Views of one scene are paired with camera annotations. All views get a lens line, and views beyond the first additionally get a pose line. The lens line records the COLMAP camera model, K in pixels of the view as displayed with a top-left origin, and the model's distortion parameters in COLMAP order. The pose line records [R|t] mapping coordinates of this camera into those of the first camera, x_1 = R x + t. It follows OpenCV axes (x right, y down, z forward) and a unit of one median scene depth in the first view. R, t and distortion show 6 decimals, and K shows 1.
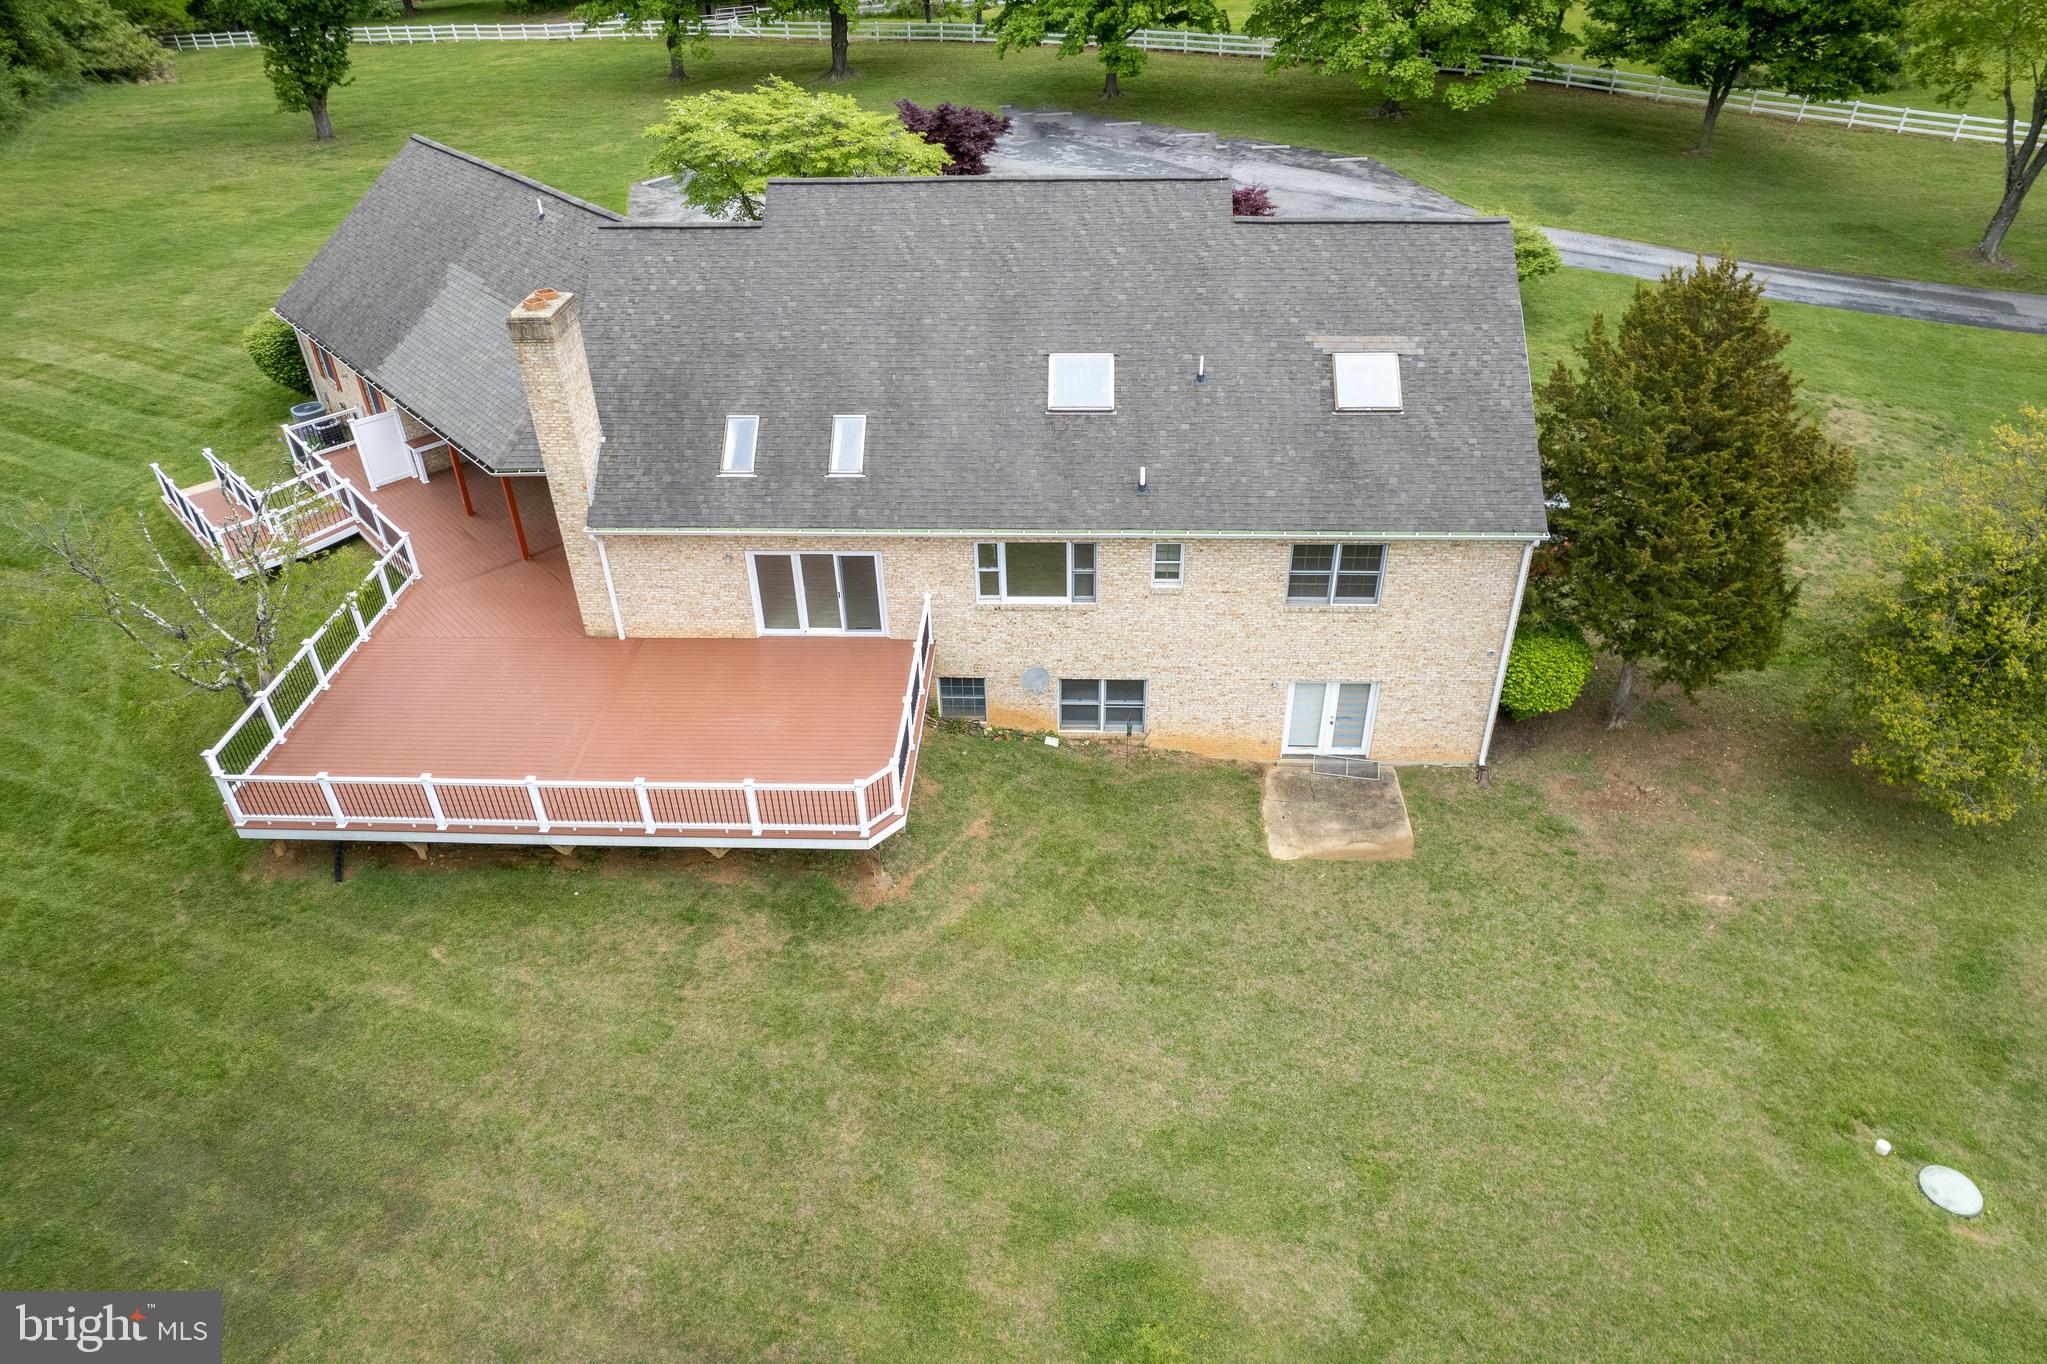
lens RADIAL K [[1329.8, 0, 1023.5], [0, 1329.8, 682.0], [0, 0, 1]] dist [-0.081943, 0.072050]
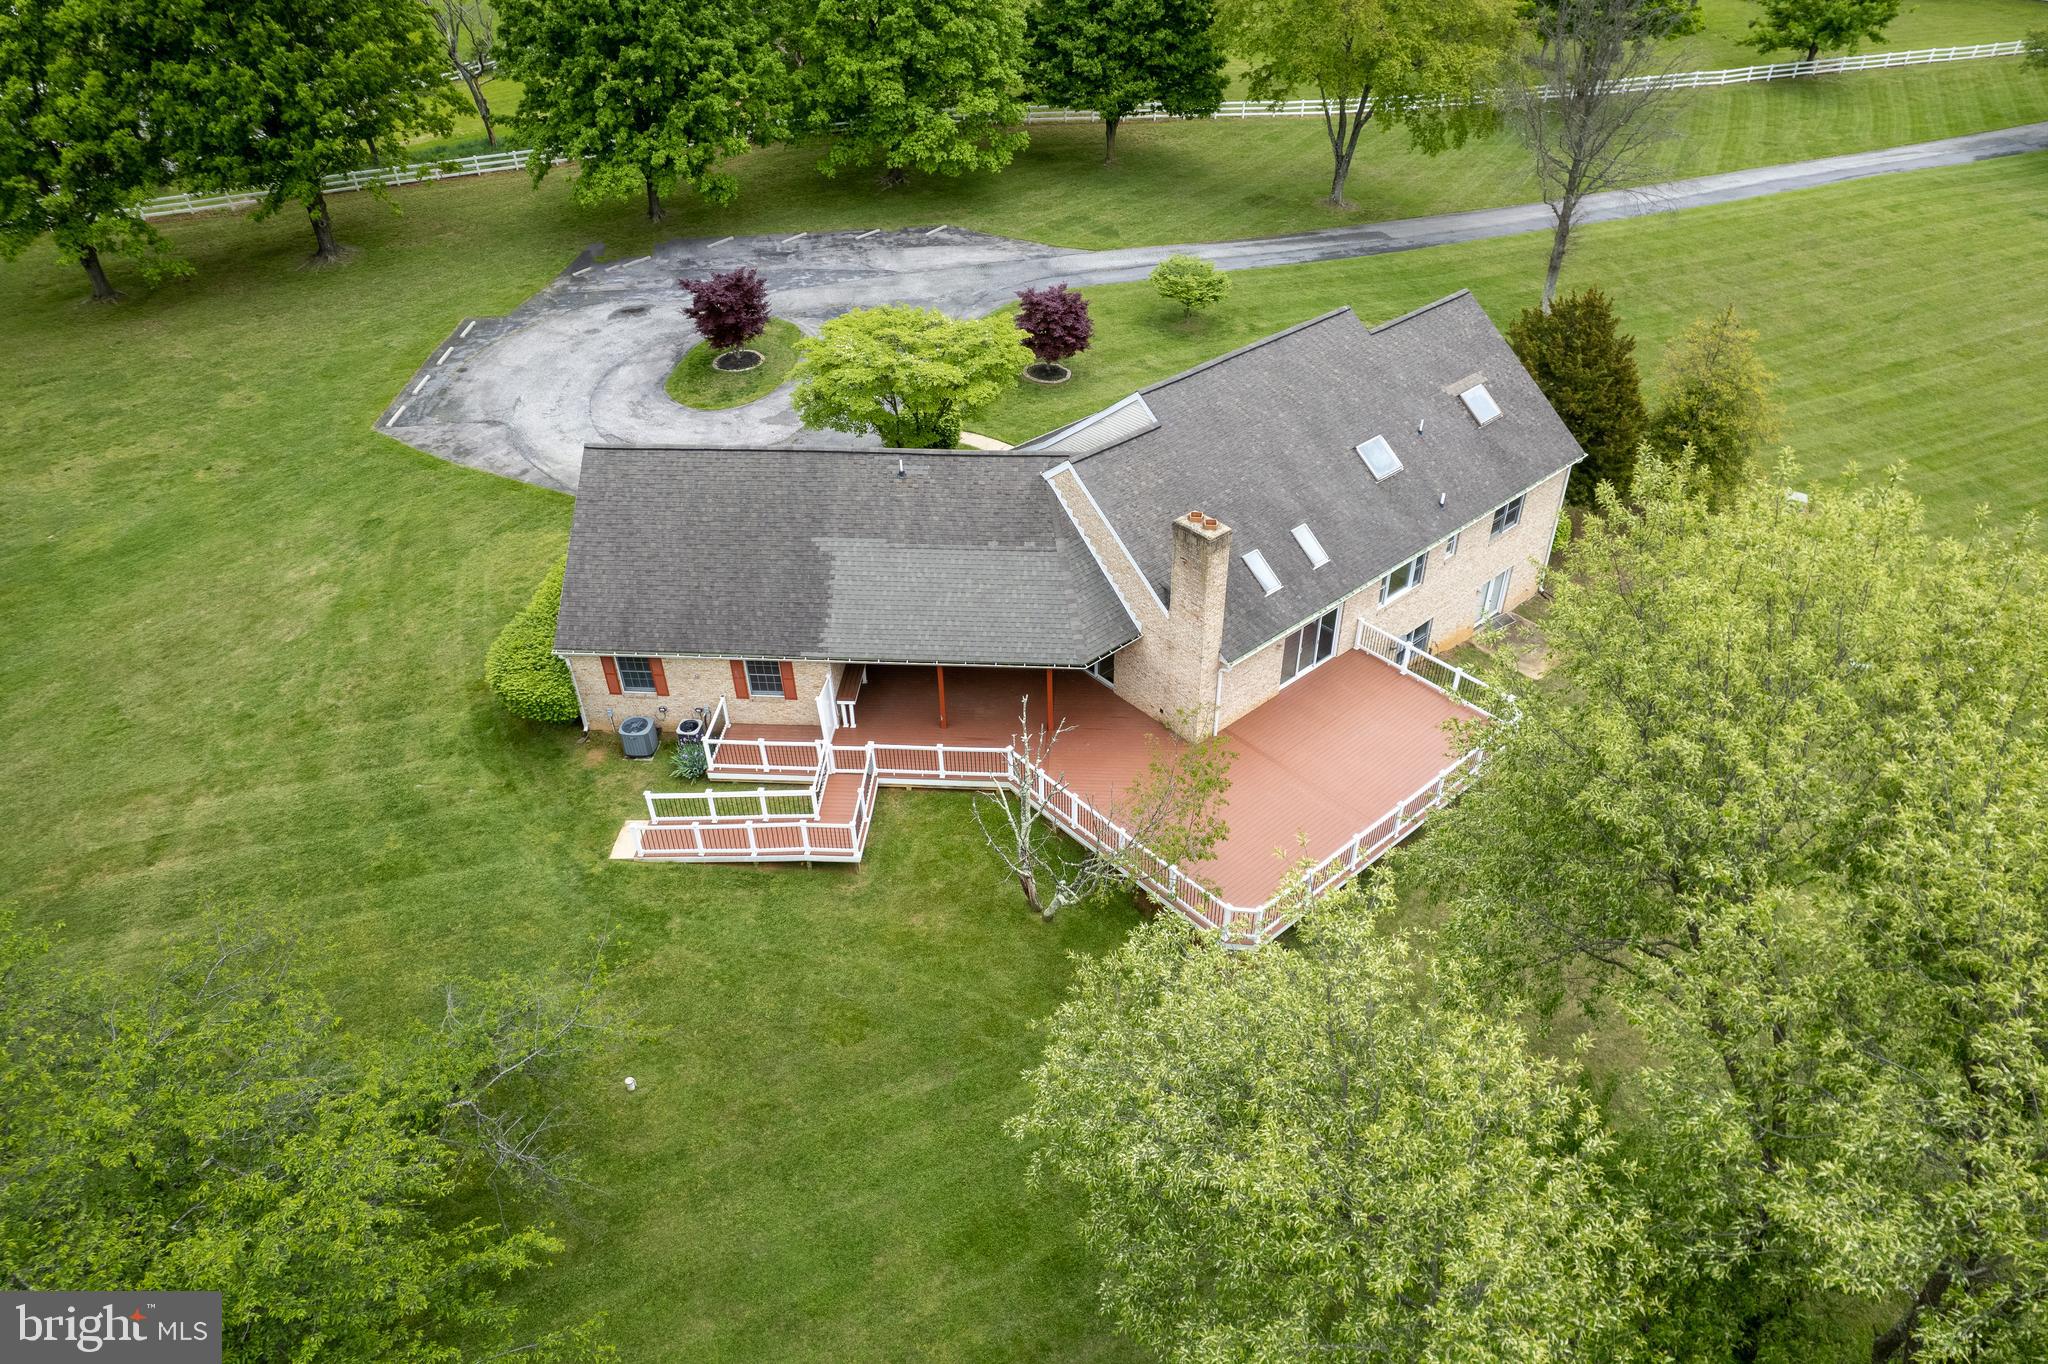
lens RADIAL K [[1330.5, 0, 1024.0], [0, 1330.5, 682.0], [0, 0, 1]] dist [-0.081943, 0.072050]
pose [[0.731532, -0.410416, 0.544444, -1.198997], [0.397261, 0.905553, 0.148858, -0.374598], [-0.554116, 0.107392, 0.825483, -0.040553]]
